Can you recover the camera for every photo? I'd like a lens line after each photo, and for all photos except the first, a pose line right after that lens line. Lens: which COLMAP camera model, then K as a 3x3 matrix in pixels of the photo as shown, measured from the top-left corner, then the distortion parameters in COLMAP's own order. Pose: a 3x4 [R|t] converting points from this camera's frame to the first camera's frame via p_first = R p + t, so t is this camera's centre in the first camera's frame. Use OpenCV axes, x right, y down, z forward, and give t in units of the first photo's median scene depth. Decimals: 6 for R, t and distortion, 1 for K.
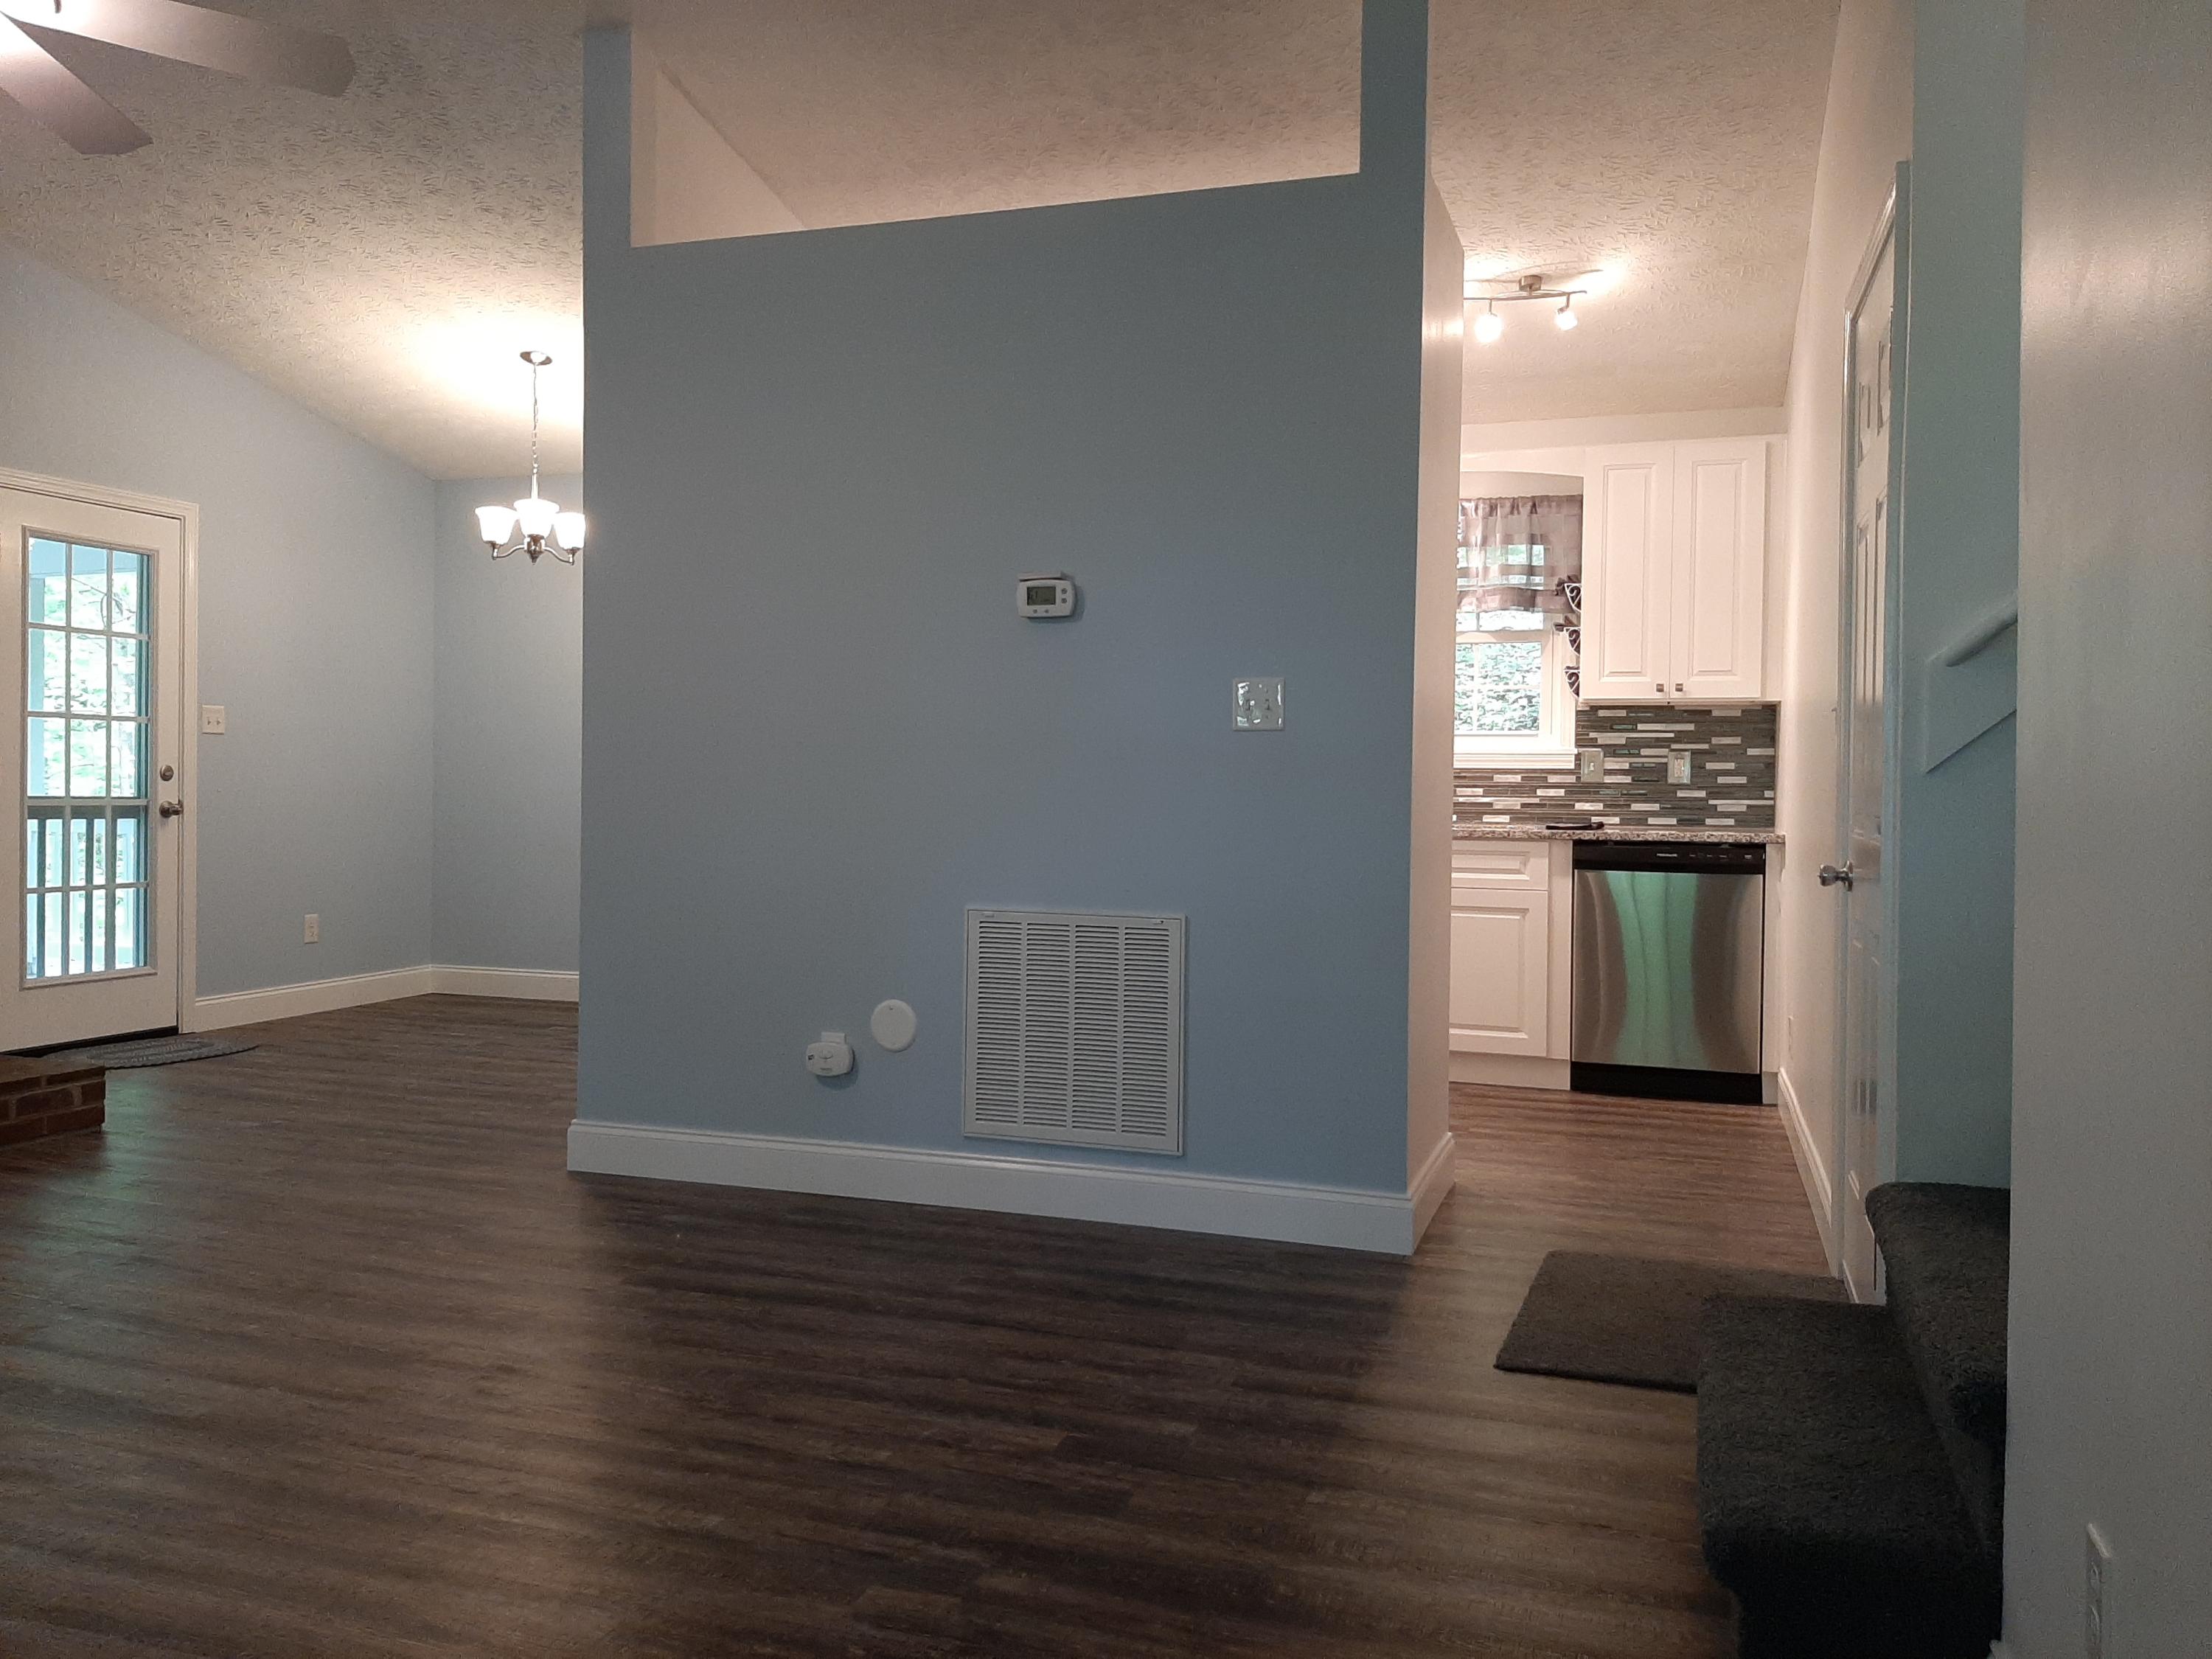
lens RADIAL K [[1720.3, 0, 1070.1], [0, 1720.3, 802.9], [0, 0, 1]] dist [0.051643, -0.098236]
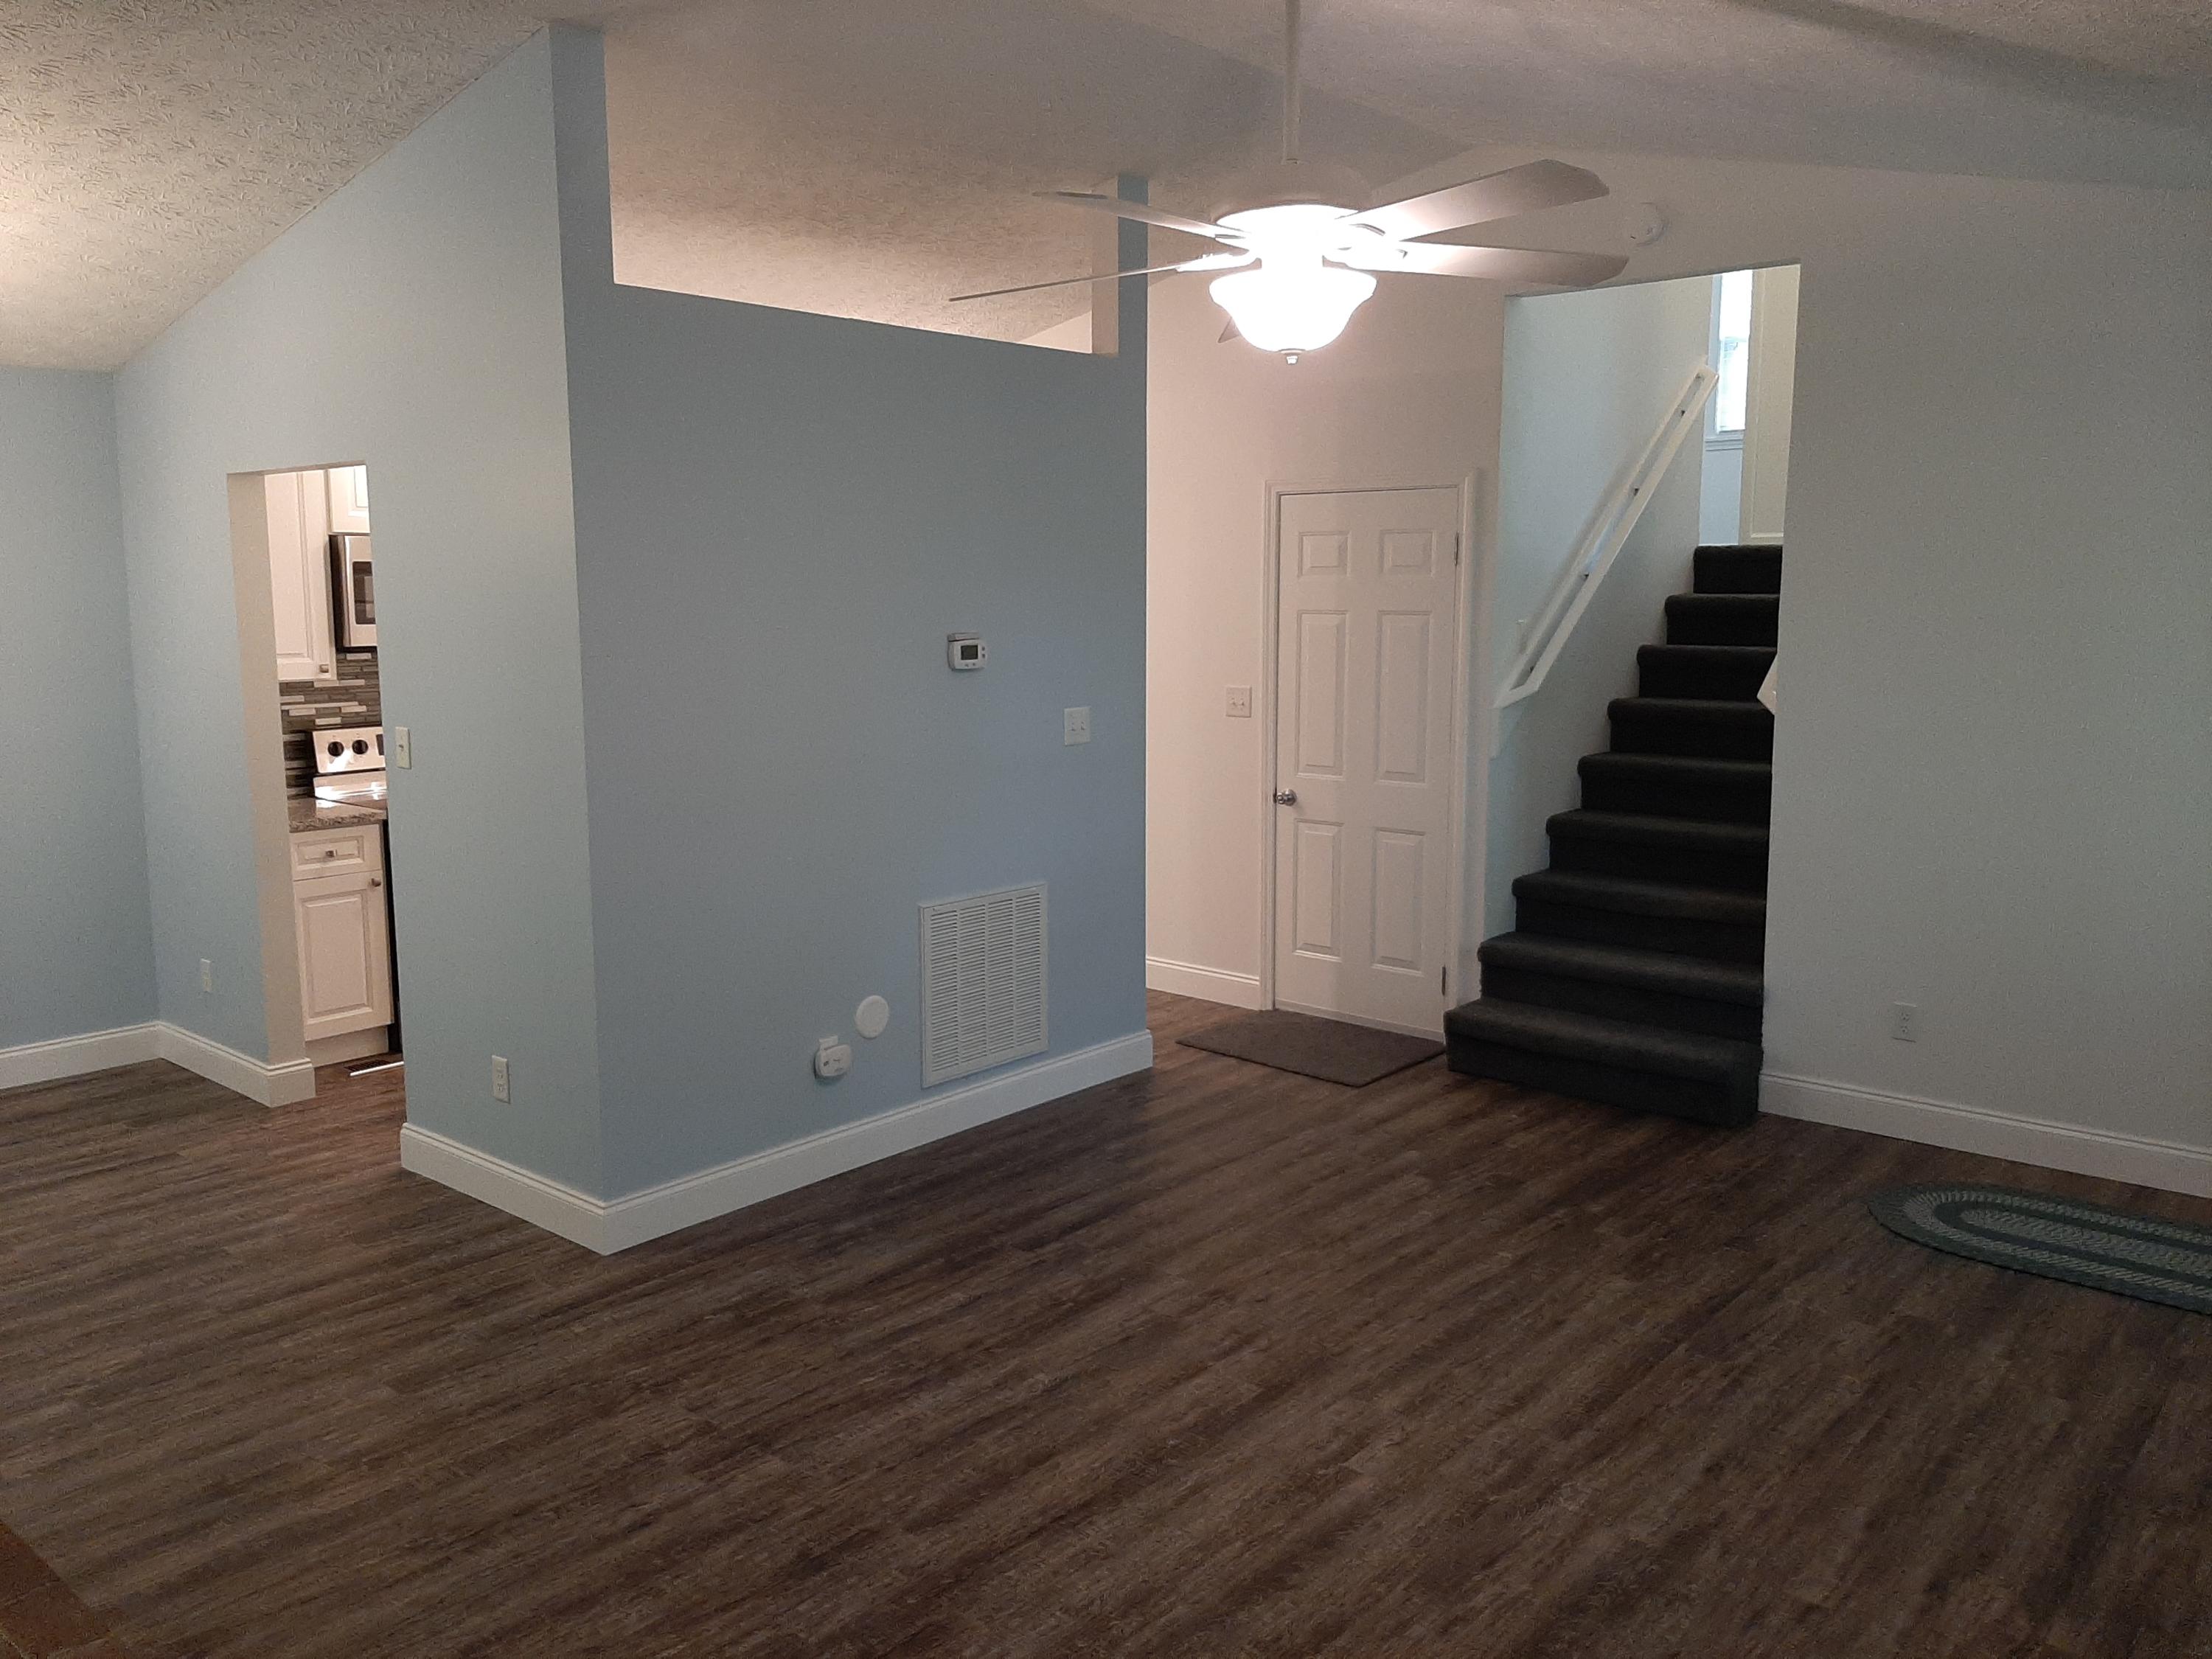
lens RADIAL K [[1720.3, 0, 1085.0], [0, 1720.3, 835.9], [0, 0, 1]] dist [0.051643, -0.098236]
pose [[0.367697, -0.150432, 0.917698, -0.977396], [0.022006, 0.987961, 0.153133, -0.150379], [-0.929685, -0.036112, 0.366581, 0.382345]]
